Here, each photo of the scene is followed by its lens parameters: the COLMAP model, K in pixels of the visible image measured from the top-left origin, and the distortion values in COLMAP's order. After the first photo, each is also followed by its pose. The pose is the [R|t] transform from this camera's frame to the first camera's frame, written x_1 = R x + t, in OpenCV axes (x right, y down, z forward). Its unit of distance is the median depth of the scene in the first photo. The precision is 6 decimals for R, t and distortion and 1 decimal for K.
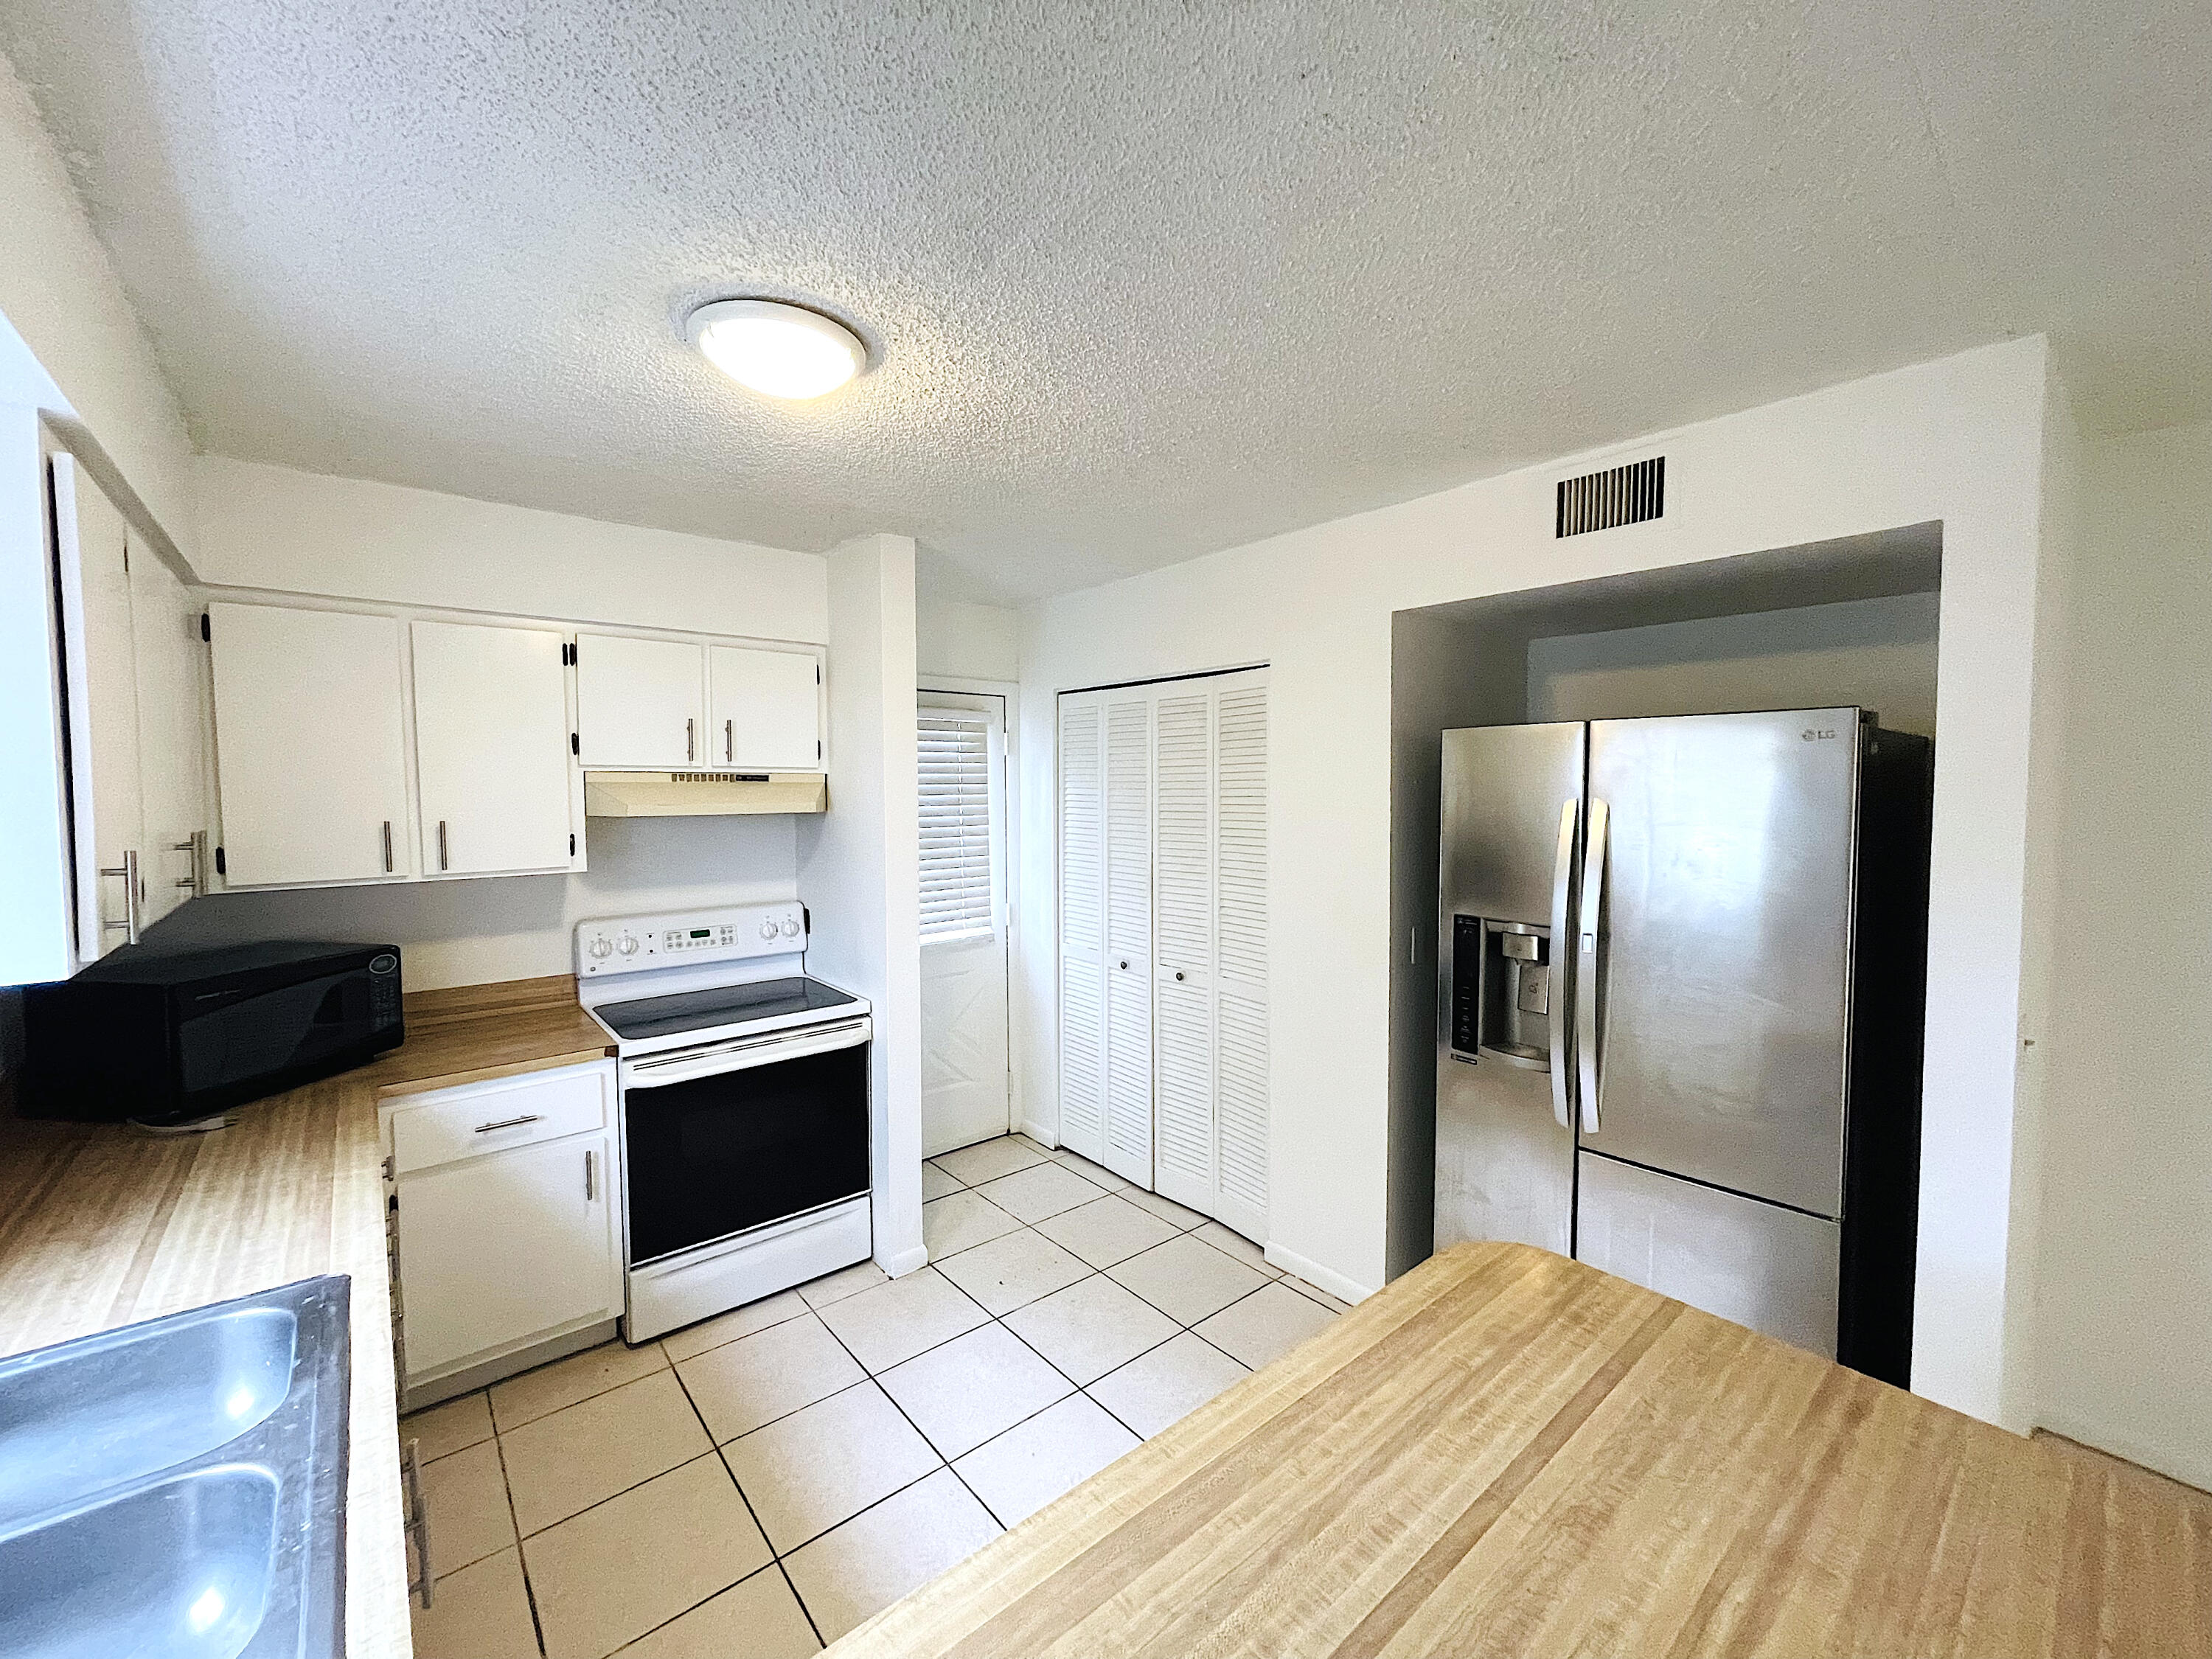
lens RADIAL K [[886.7, 0, 1092.8], [0, 886.7, 832.7], [0, 0, 1]] dist [0.000272, 0.000137]
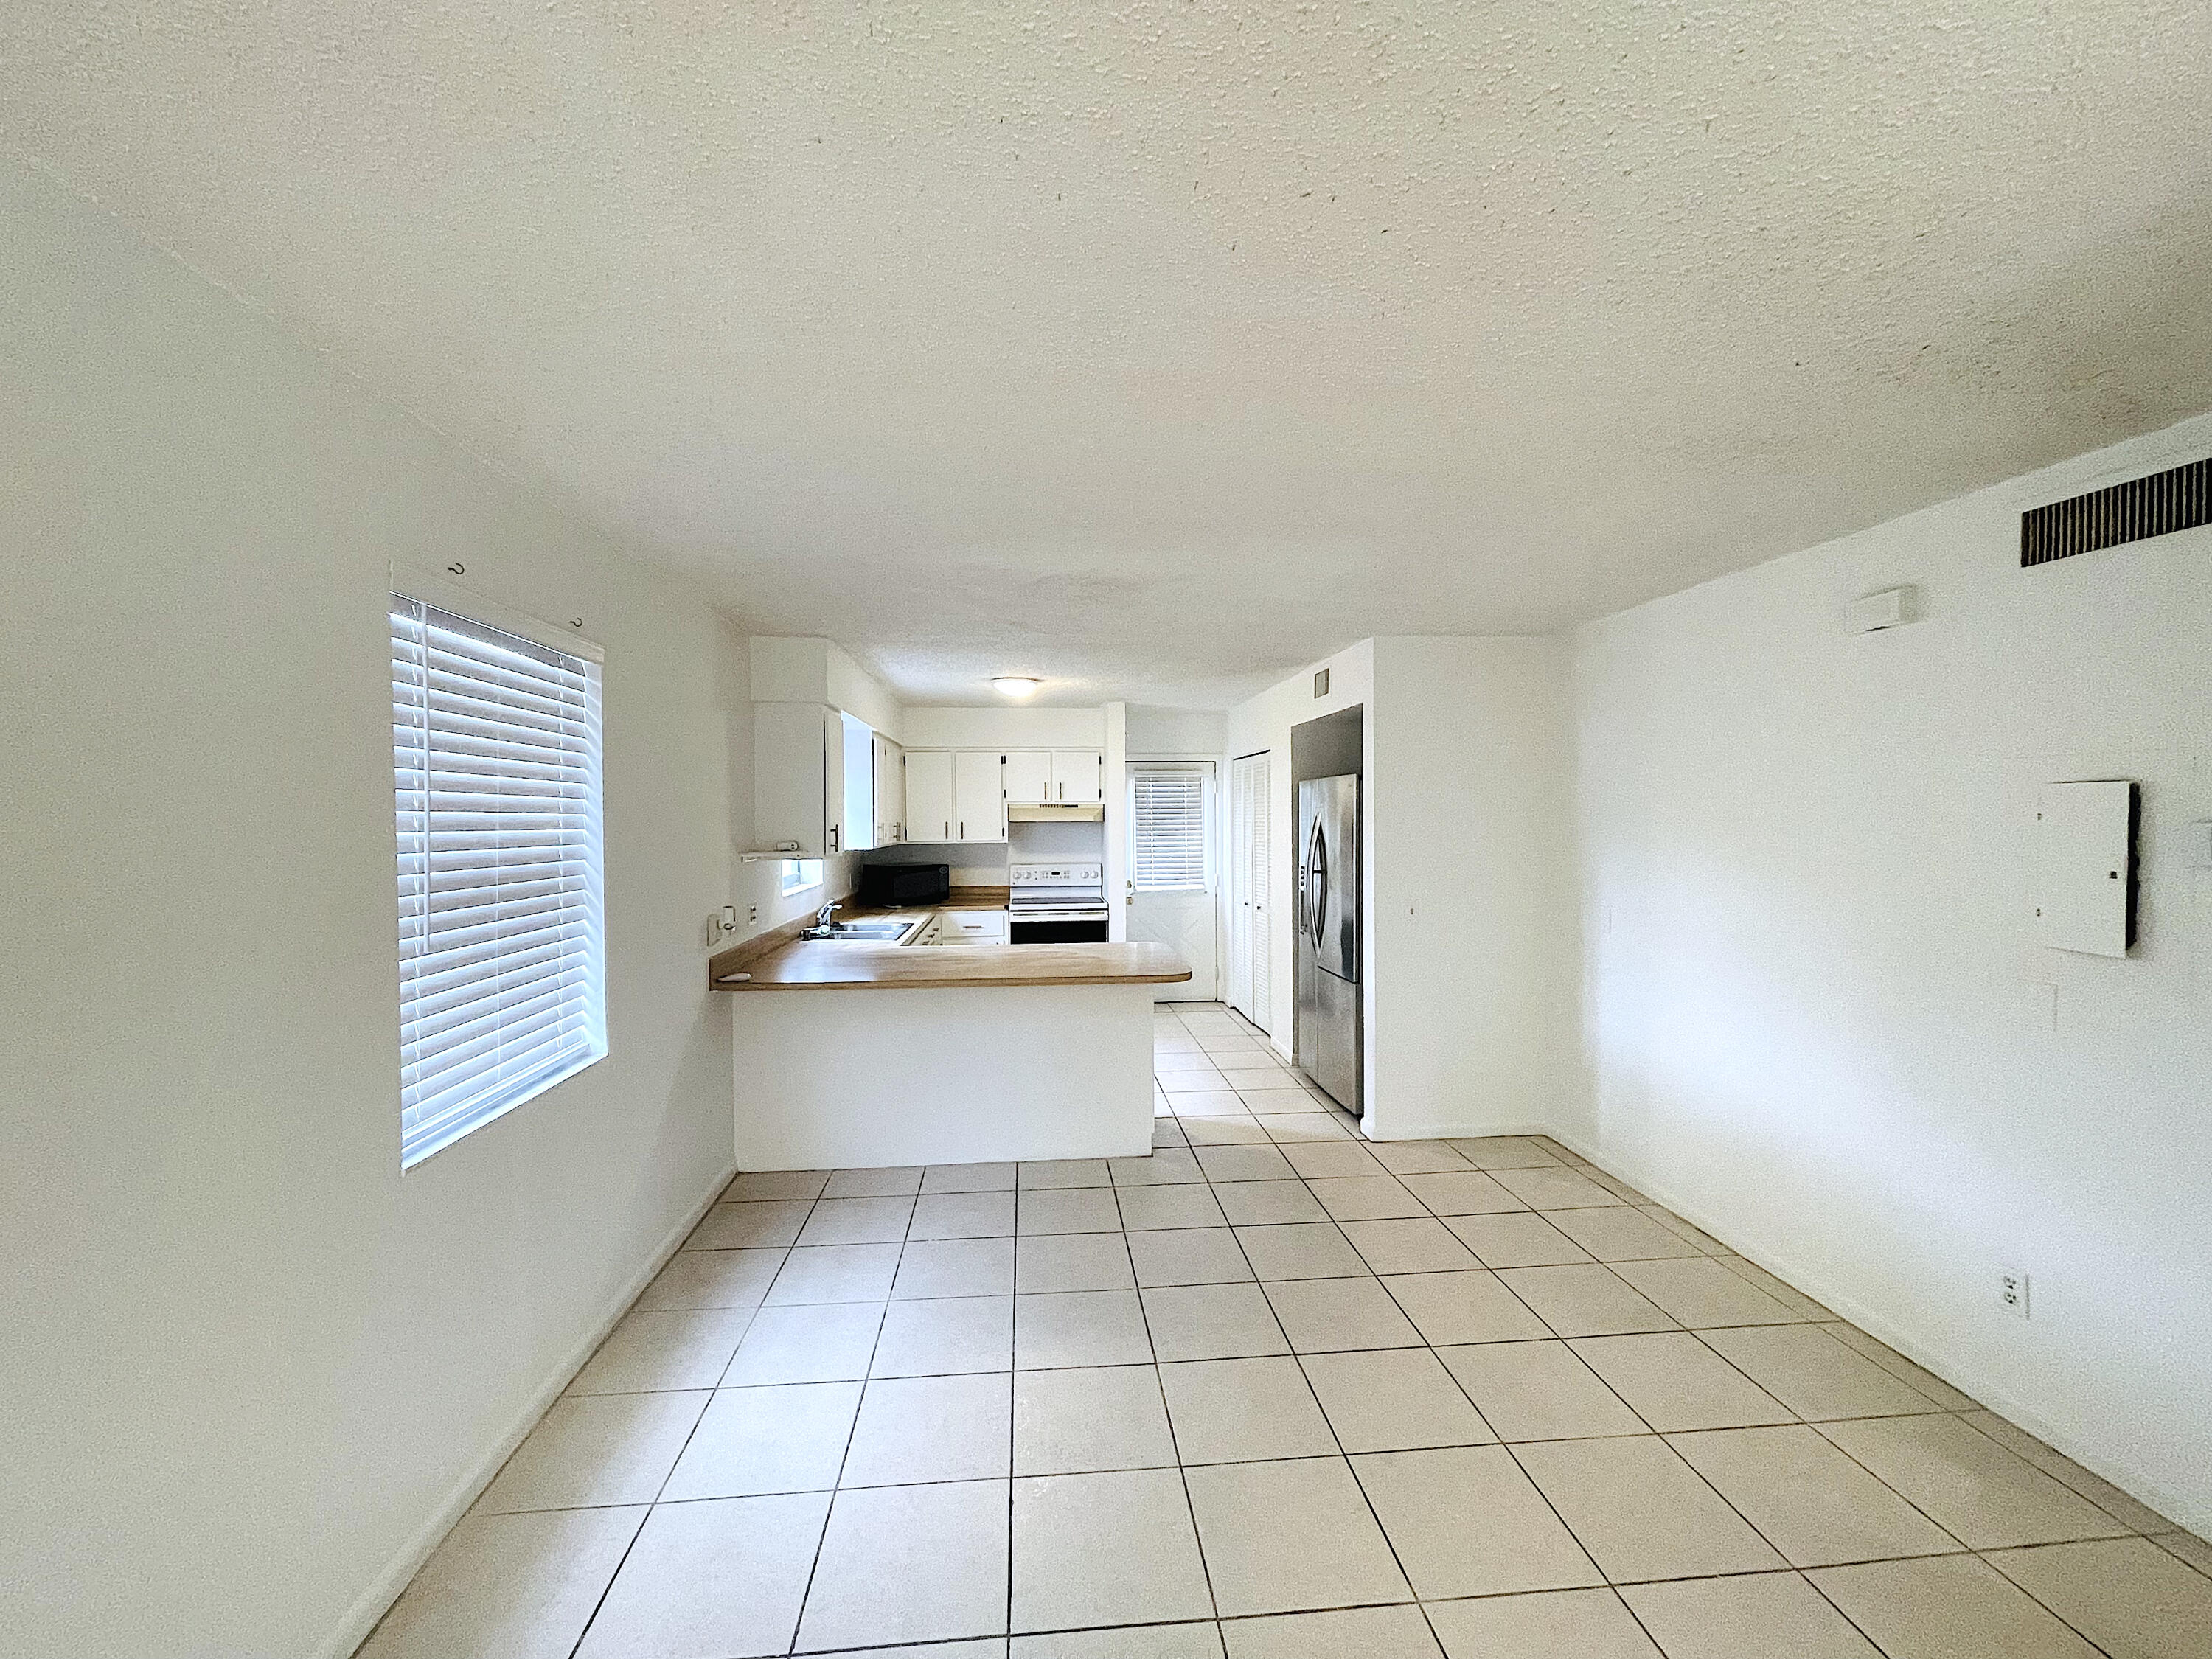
lens RADIAL K [[880.0, 0, 1106.0], [0, 880.0, 829.5], [0, 0, 1]] dist [0.010397, 0.000073]
pose [[0.828327, 0.006673, -0.560206, 1.118042], [-0.027007, 0.999242, -0.028030, 0.070374], [0.559594, 0.038348, 0.827879, -0.981192]]
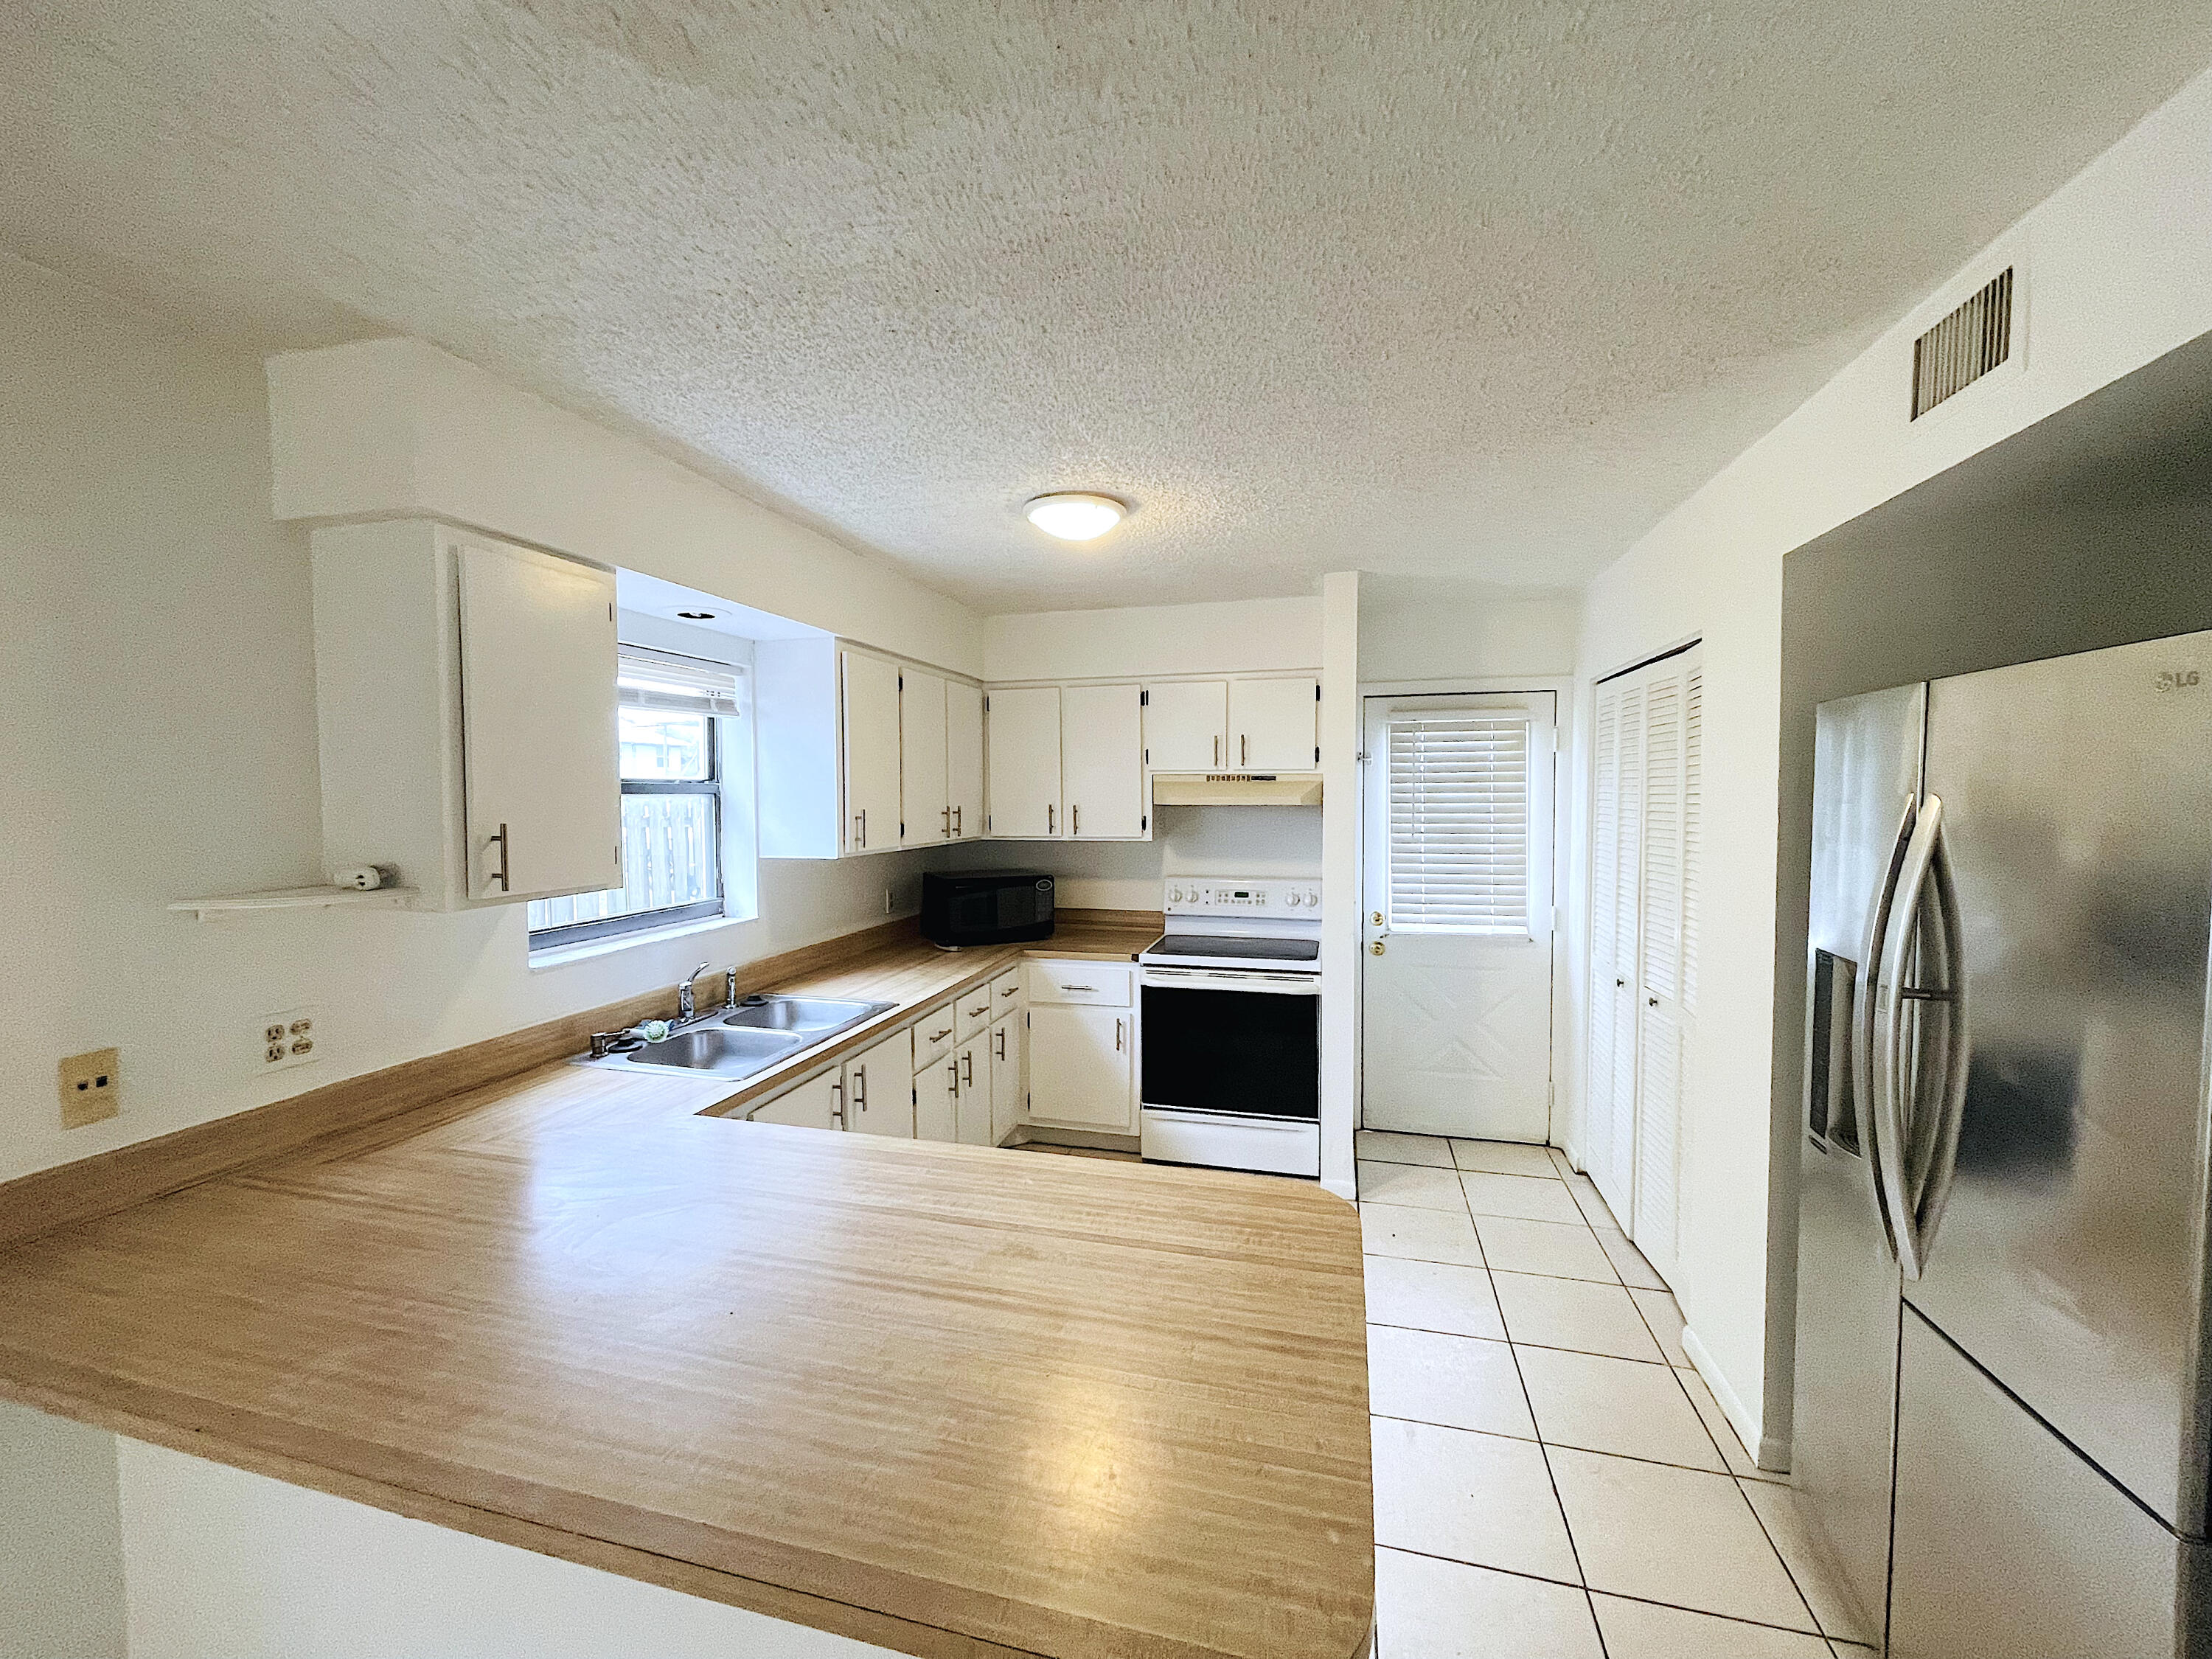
lens RADIAL K [[880.0, 0, 1106.0], [0, 880.0, 829.5], [0, 0, 1]] dist [0.010397, 0.000073]
pose [[0.580284, 0.036846, -0.813580, 0.602048], [-0.042525, 0.998984, 0.014912, 0.004809], [0.813303, 0.025944, 0.581262, 0.068019]]
